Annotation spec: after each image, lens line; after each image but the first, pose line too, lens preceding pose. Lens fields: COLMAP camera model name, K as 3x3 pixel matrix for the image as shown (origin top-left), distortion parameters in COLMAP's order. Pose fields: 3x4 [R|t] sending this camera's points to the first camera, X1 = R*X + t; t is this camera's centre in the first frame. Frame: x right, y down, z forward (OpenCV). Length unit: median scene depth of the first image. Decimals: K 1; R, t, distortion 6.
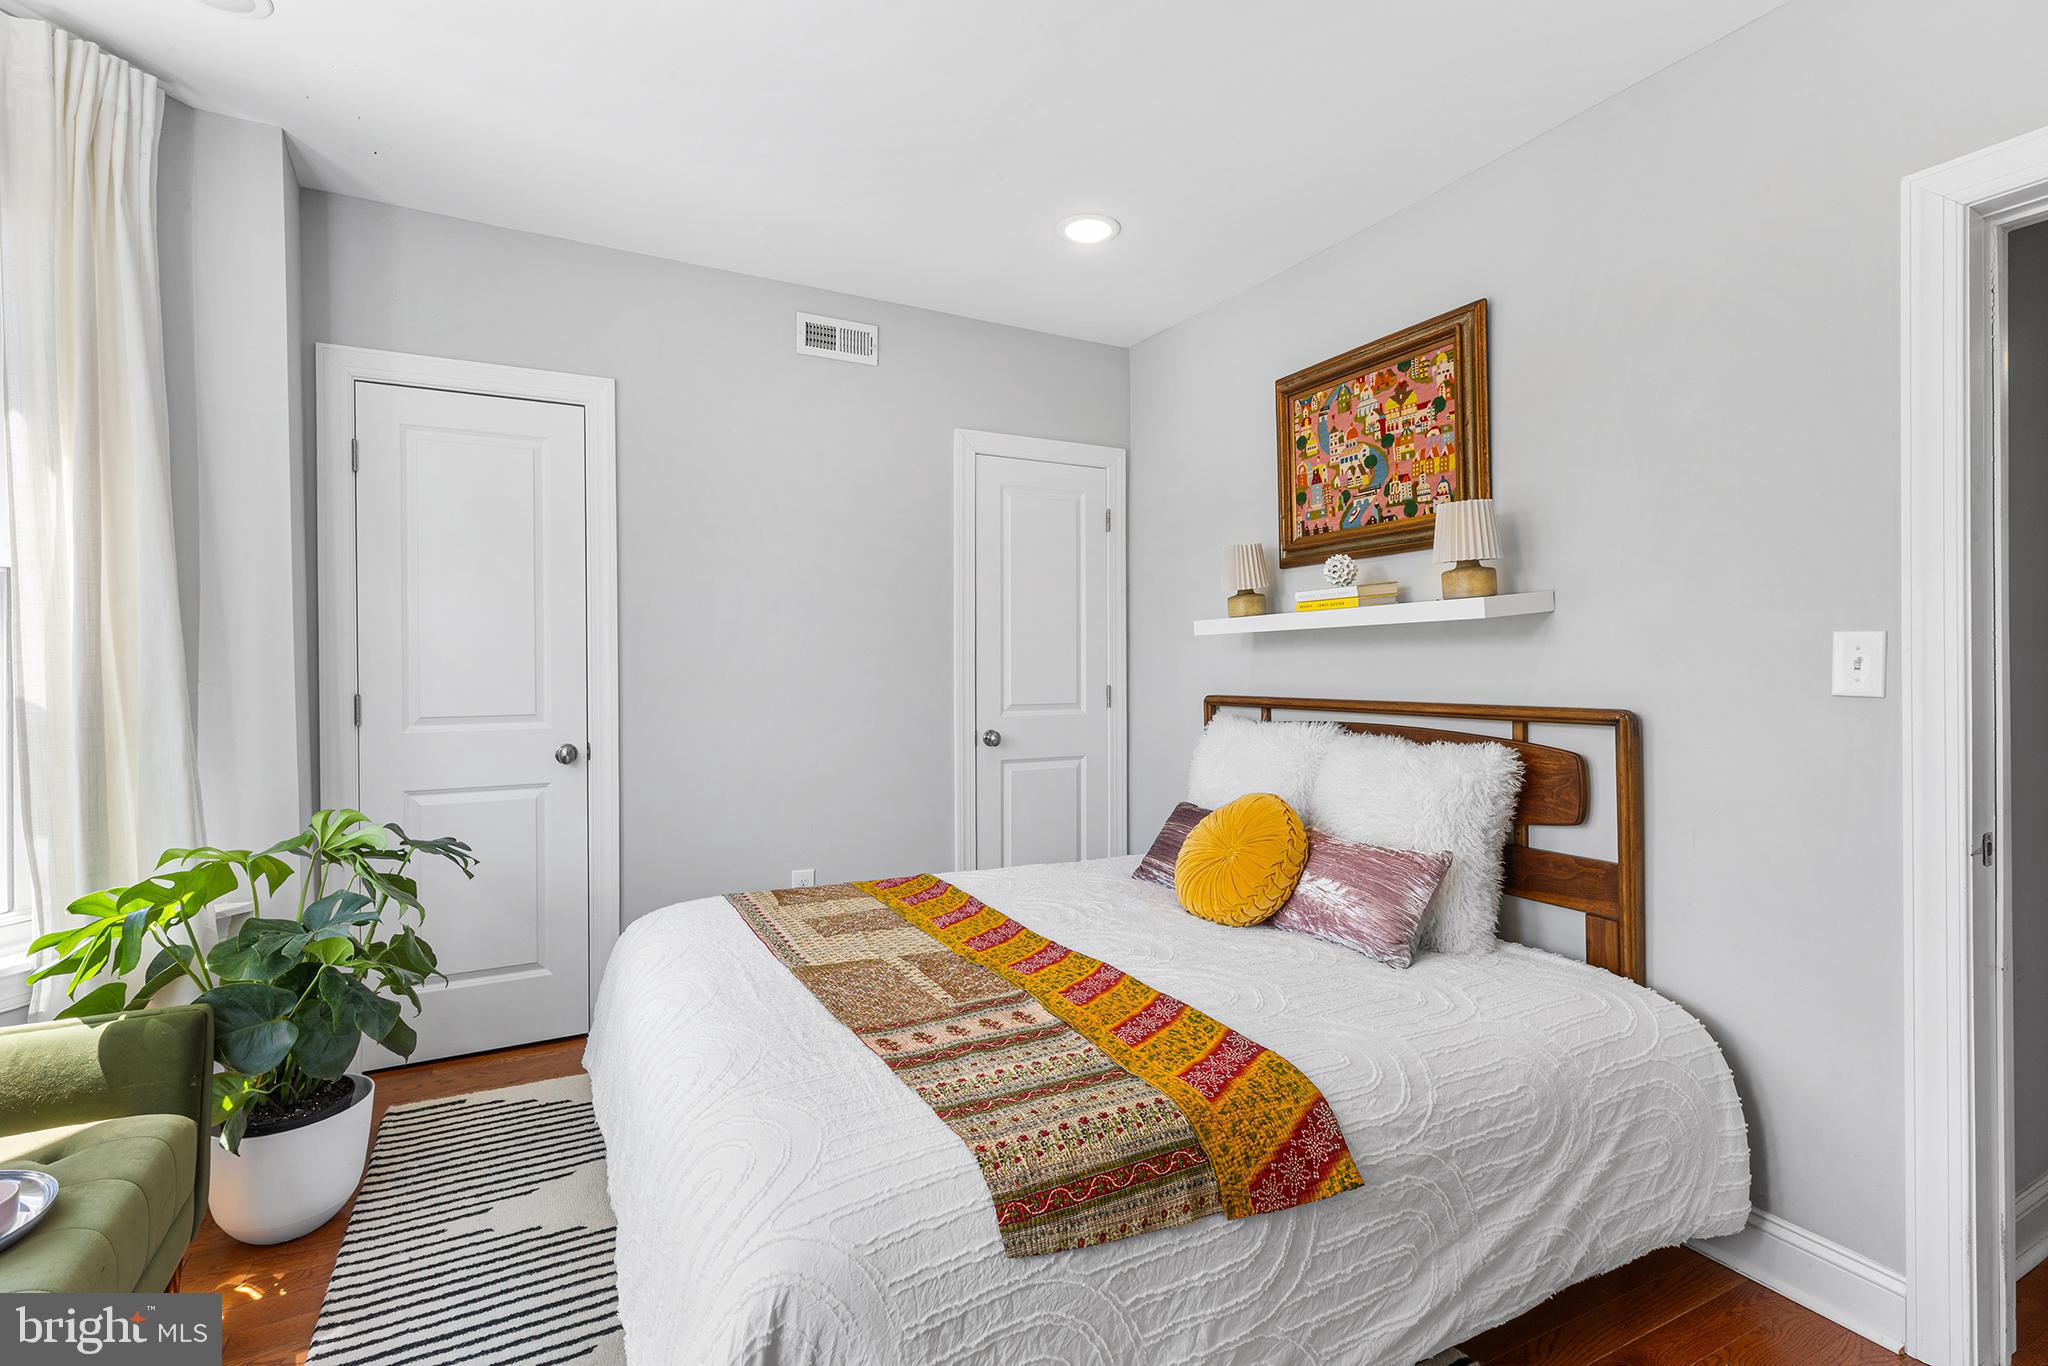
lens RADIAL K [[928.2, 0, 1018.1], [0, 928.2, 677.0], [0, 0, 1]] dist [0.001461, -0.000125]
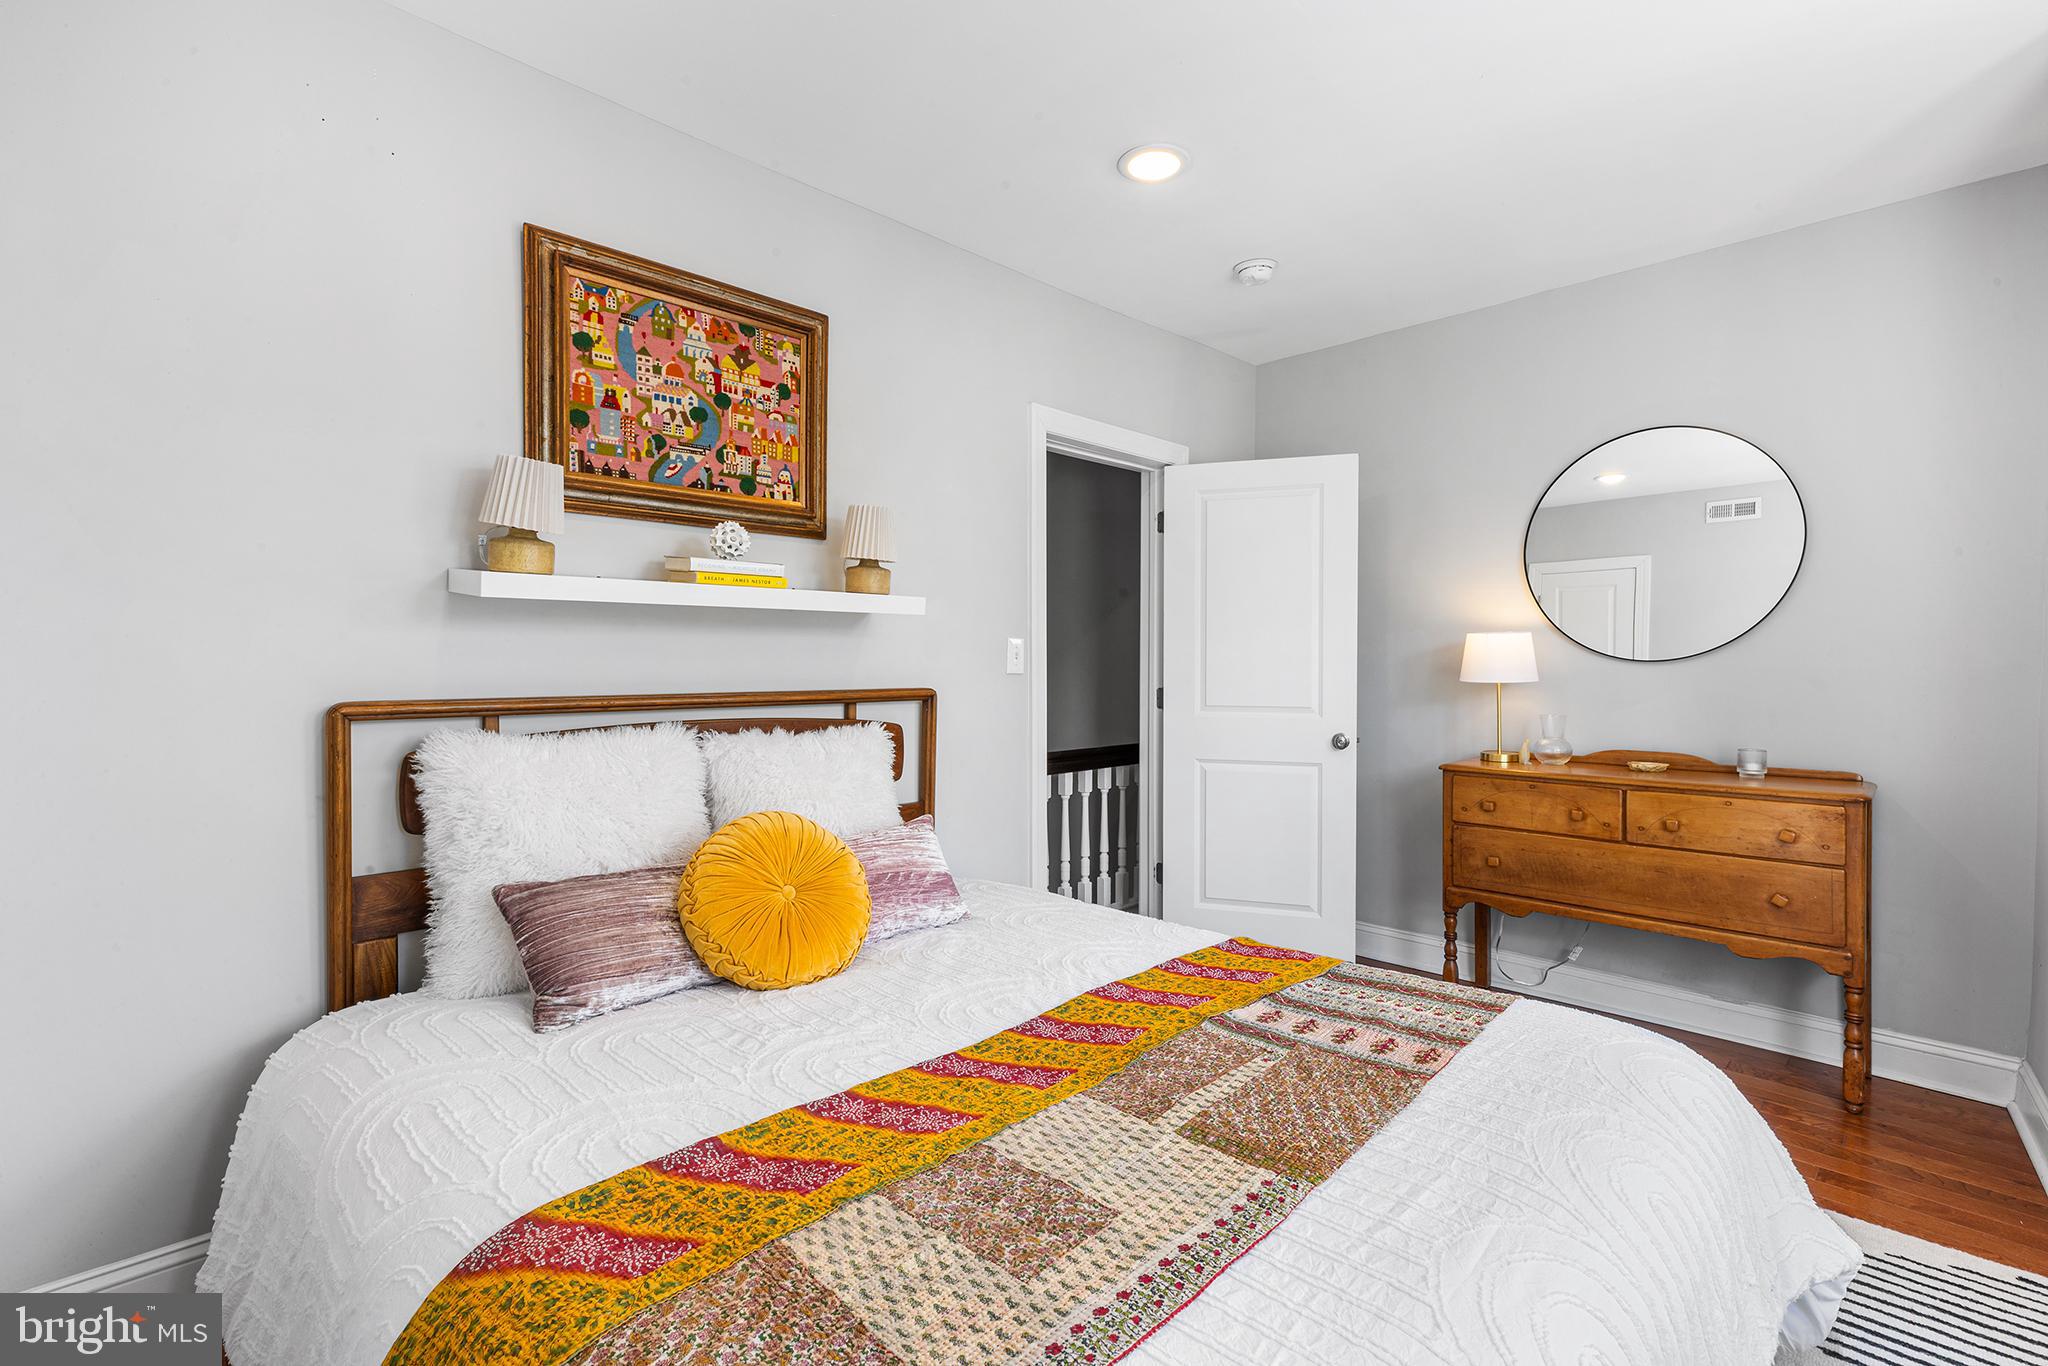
lens RADIAL K [[928.2, 0, 1018.1], [0, 928.2, 677.0], [0, 0, 1]] dist [0.001461, -0.000125]
pose [[-0.301622, -0.011031, 0.953364, -0.570778], [0.008493, 0.999862, 0.014256, 0.000108], [-0.953390, 0.012397, -0.301487, 1.059019]]
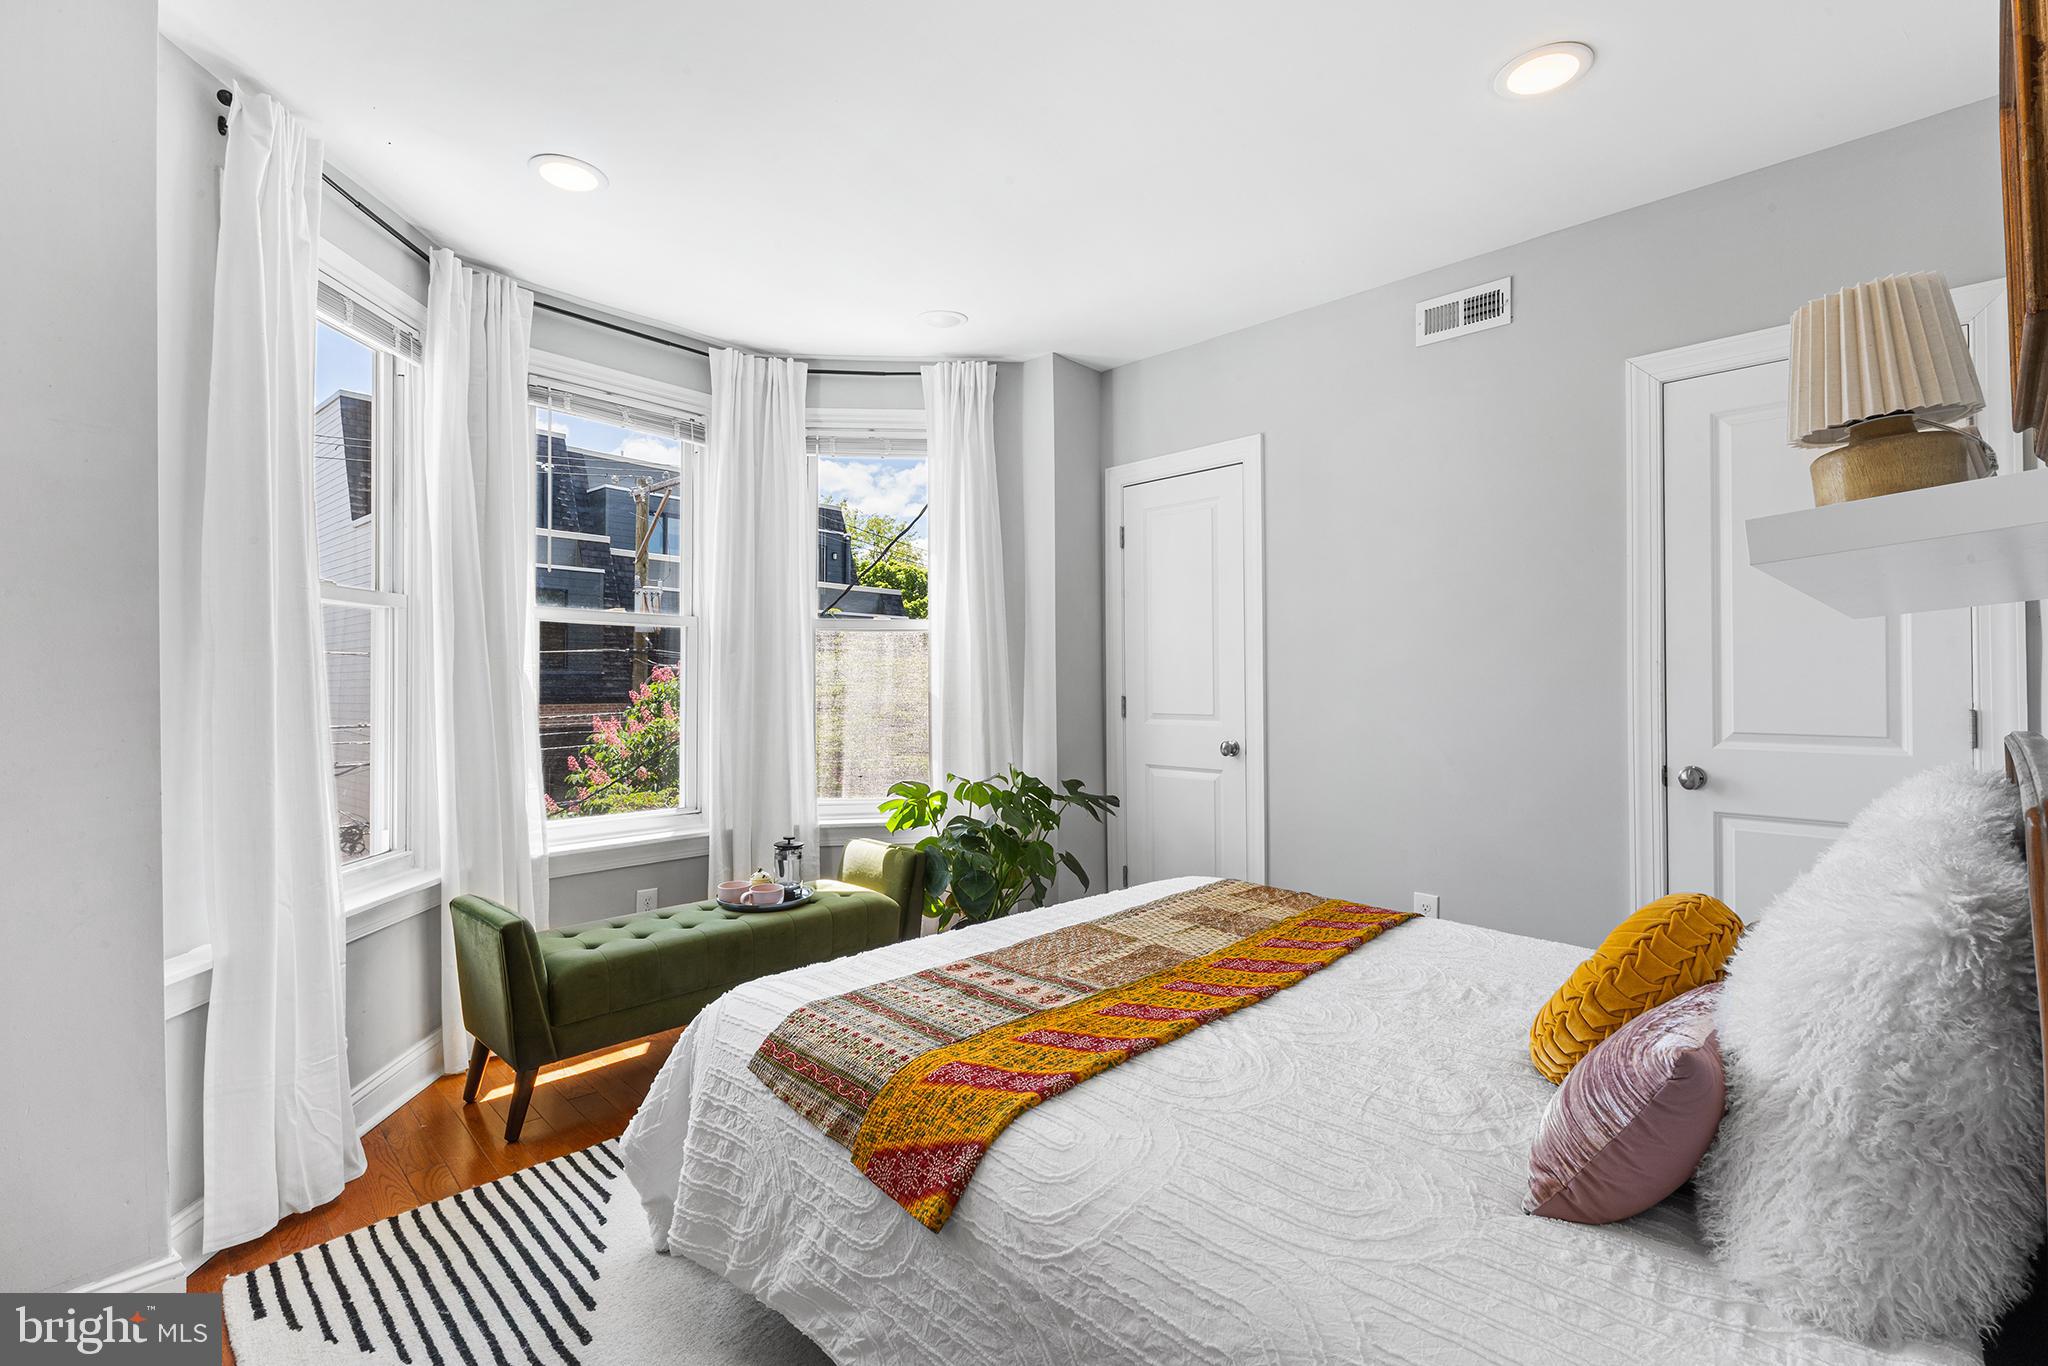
lens RADIAL K [[912.9, 0, 1024.0], [0, 912.9, 683.0], [0, 0, 1]] dist [0.001069, -0.000200]
pose [[0.298583, 0.004170, -0.954375, 0.700690], [-0.010719, 0.999942, 0.001016, -0.002190], [0.954323, 0.009926, 0.298610, 0.446255]]
